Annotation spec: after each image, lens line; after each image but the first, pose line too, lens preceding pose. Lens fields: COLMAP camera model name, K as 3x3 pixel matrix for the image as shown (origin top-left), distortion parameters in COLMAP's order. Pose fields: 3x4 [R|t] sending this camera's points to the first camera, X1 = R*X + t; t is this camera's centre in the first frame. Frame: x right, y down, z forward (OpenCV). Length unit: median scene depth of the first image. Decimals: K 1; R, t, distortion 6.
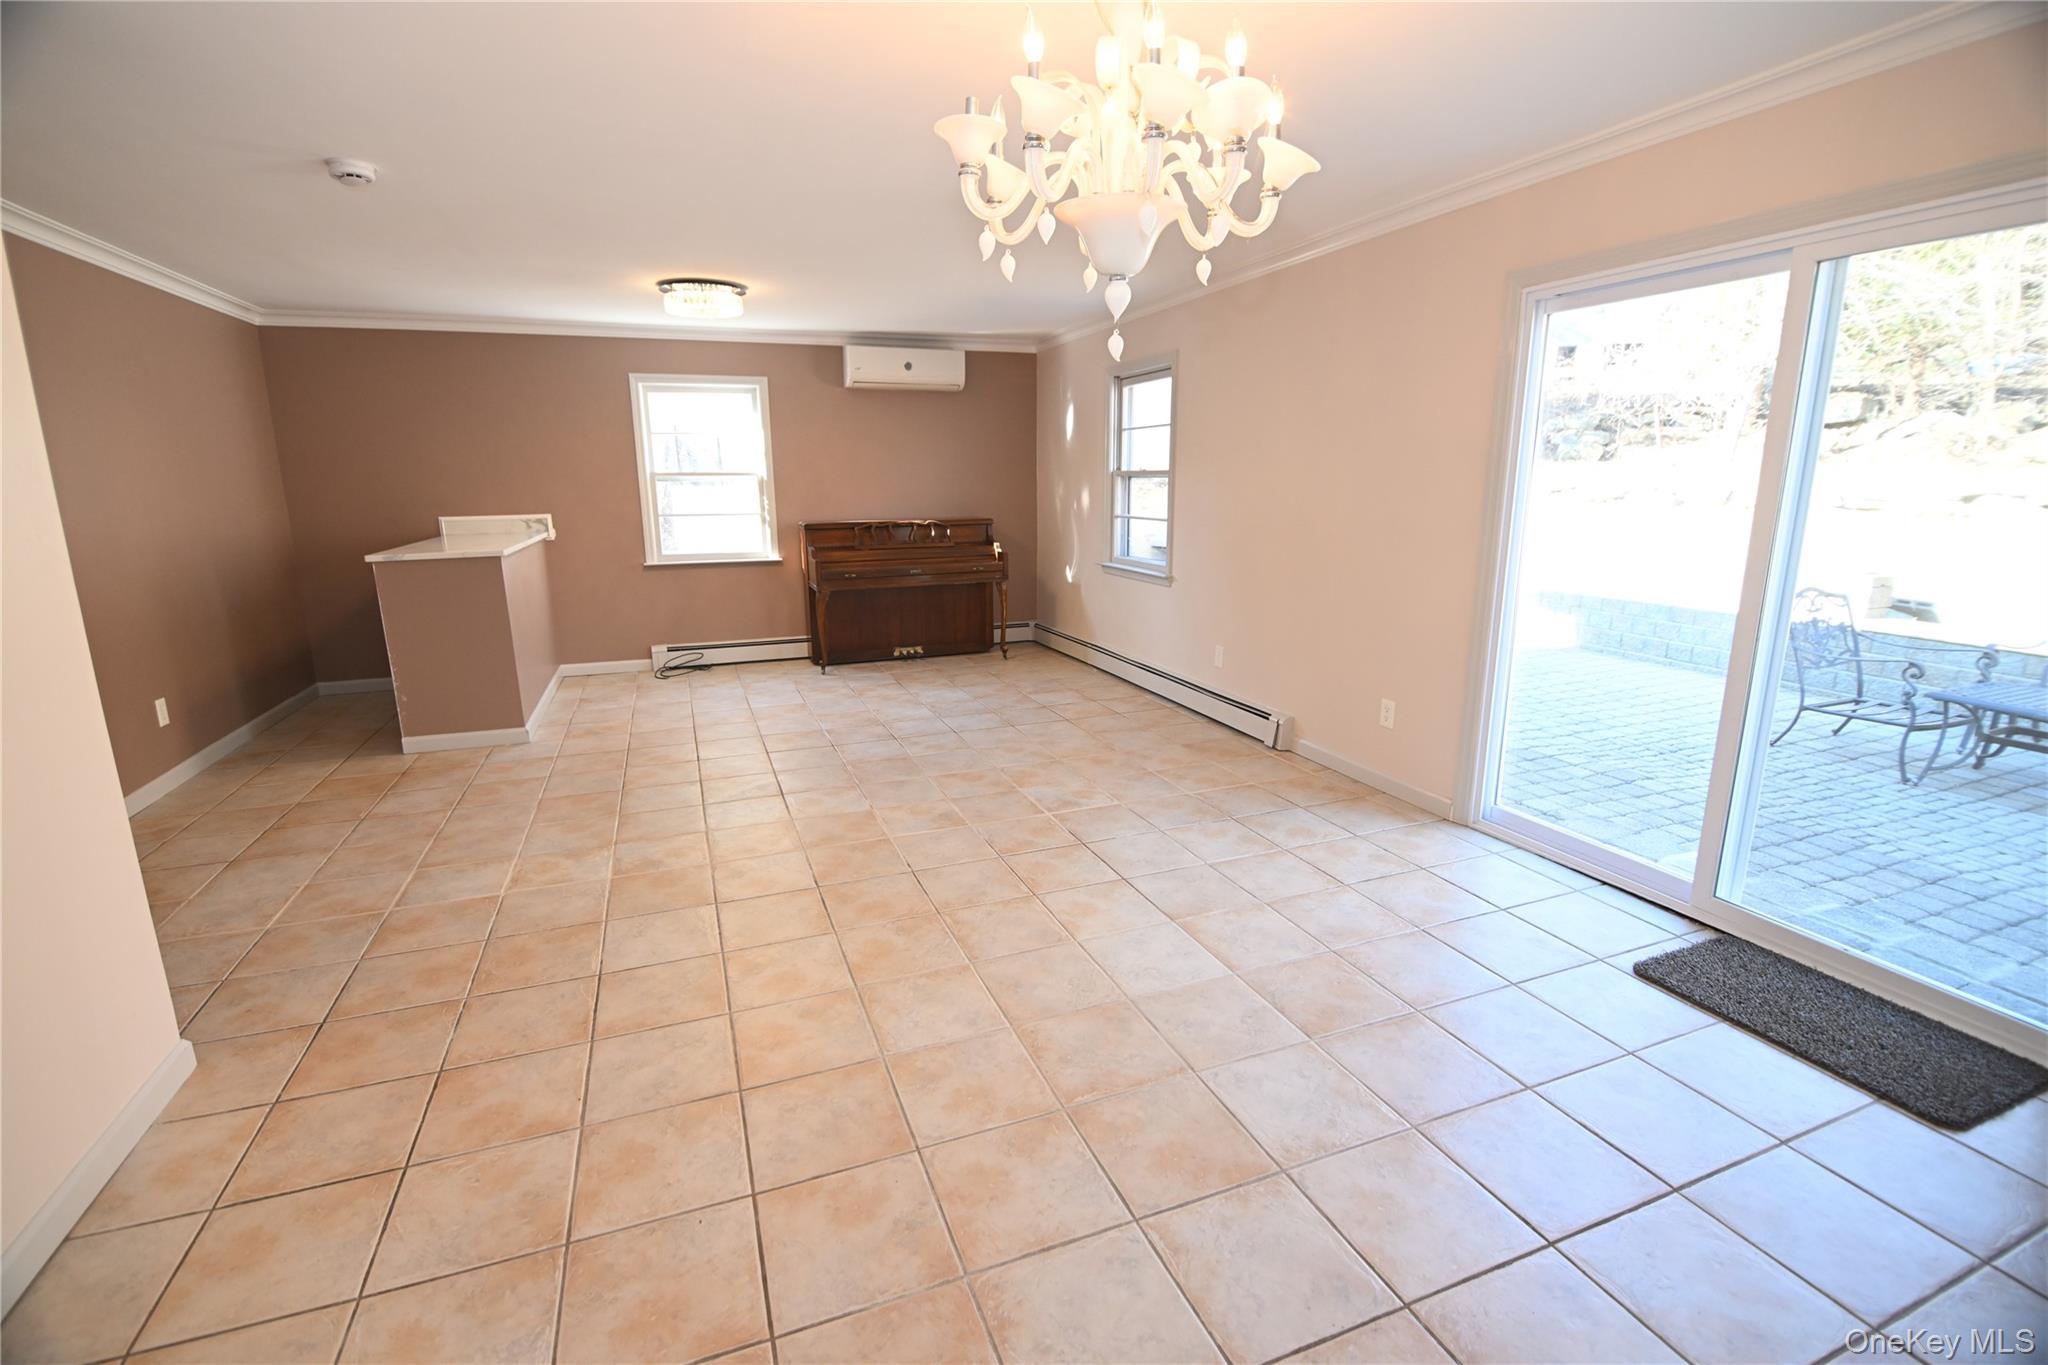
lens RADIAL K [[920.6, 0, 1024.0], [0, 920.6, 682.5], [0, 0, 1]] dist [-0.000941, 0.000010]
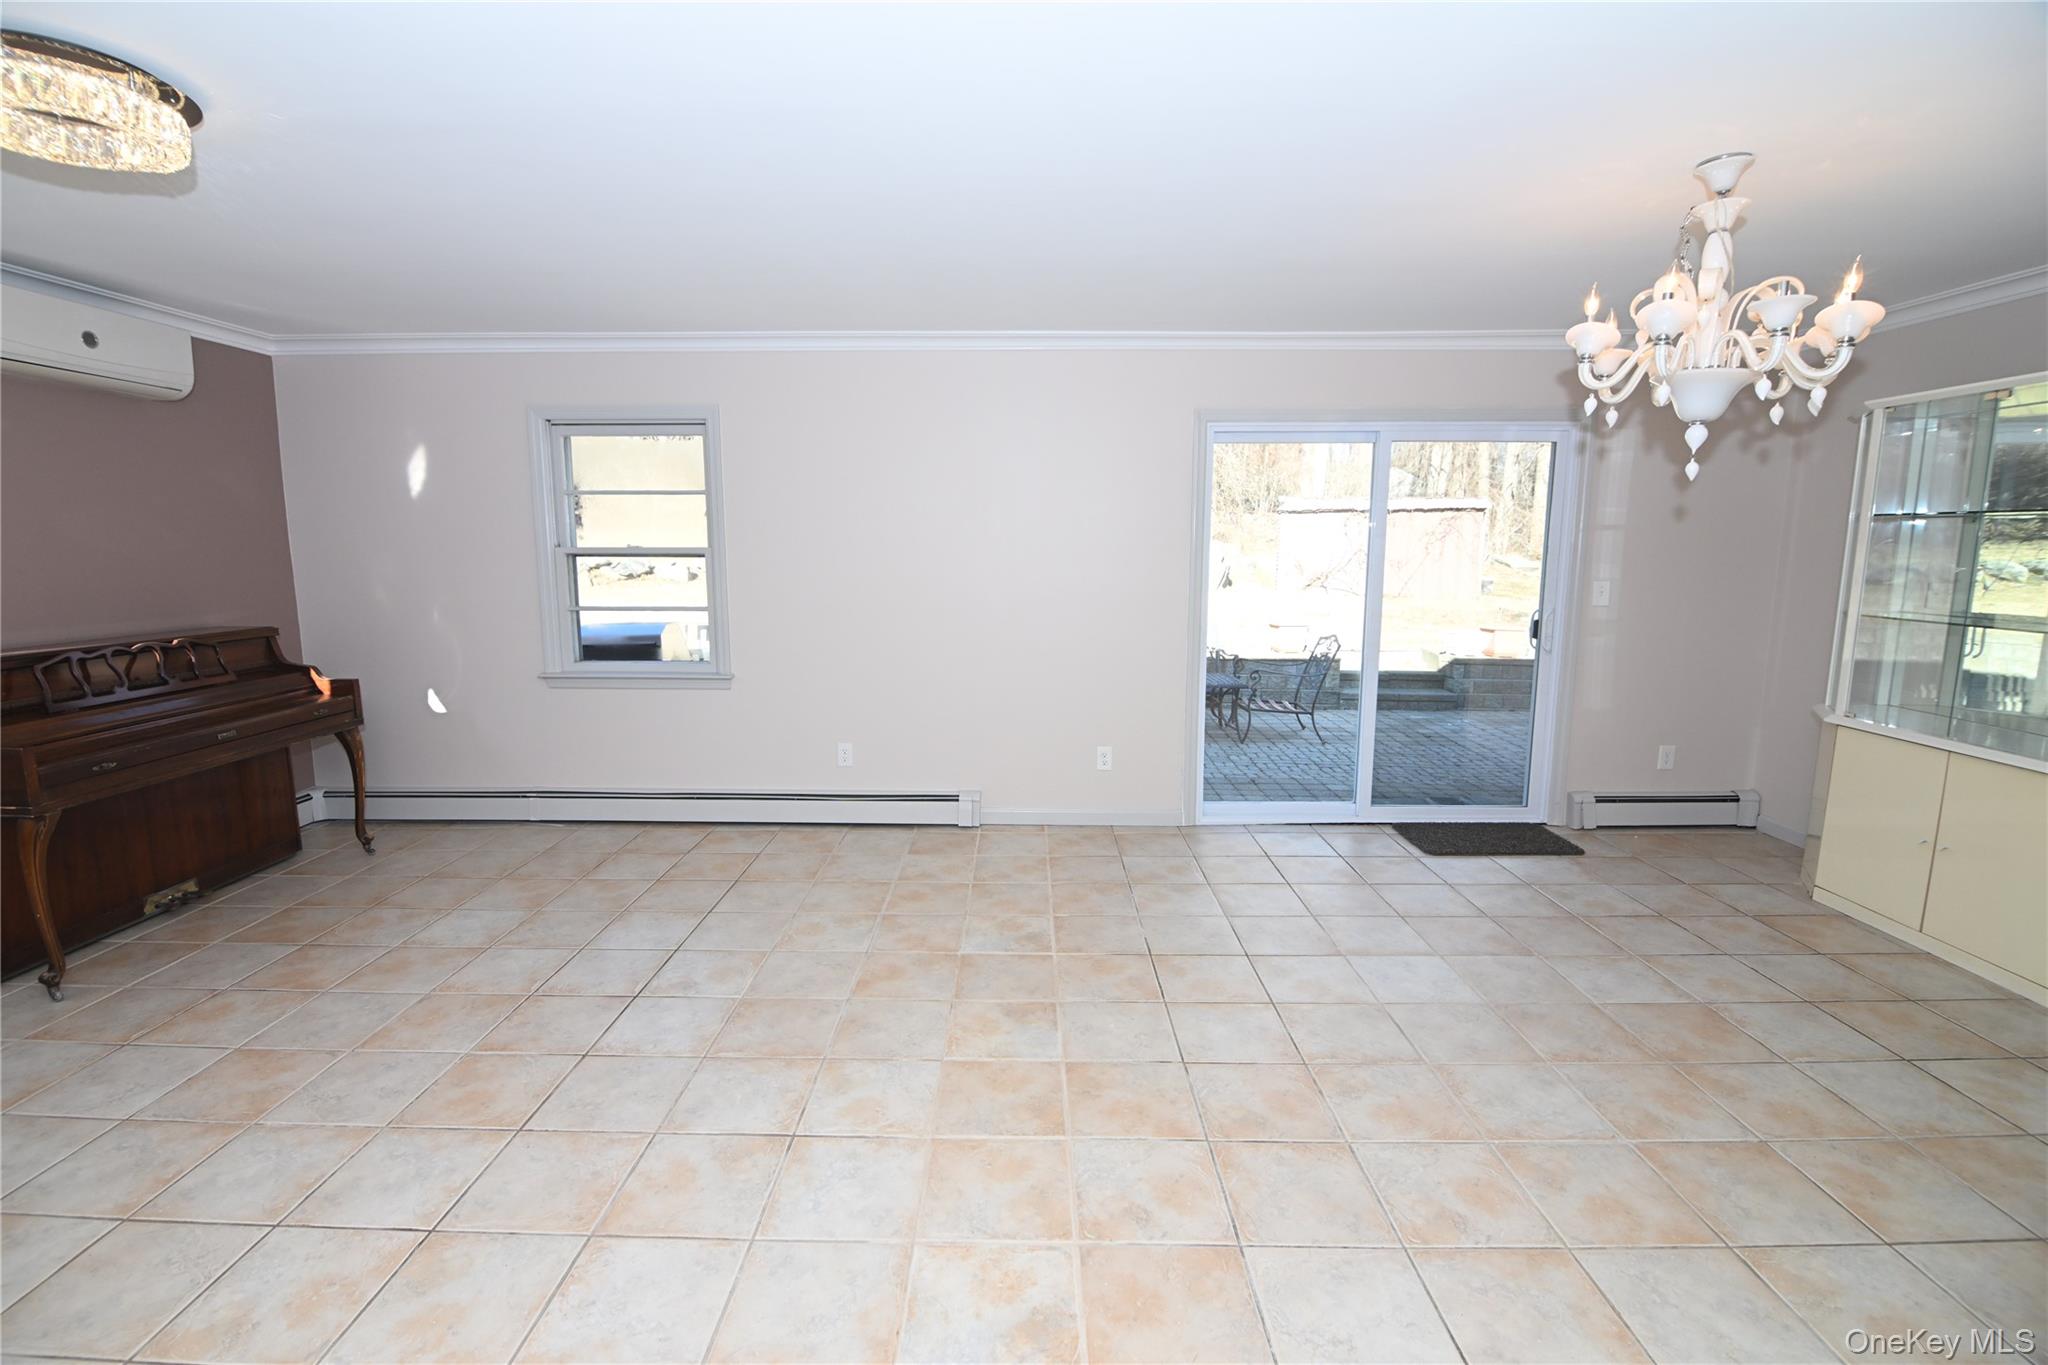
lens RADIAL K [[907.1, 0, 1024.0], [0, 907.1, 682.5], [0, 0, 1]] dist [-0.017567, -0.000116]
pose [[0.366572, -0.128808, 0.921430, -0.612316], [0.199405, 0.978233, 0.057419, -0.130759], [-0.908770, 0.162690, 0.384278, 0.574317]]
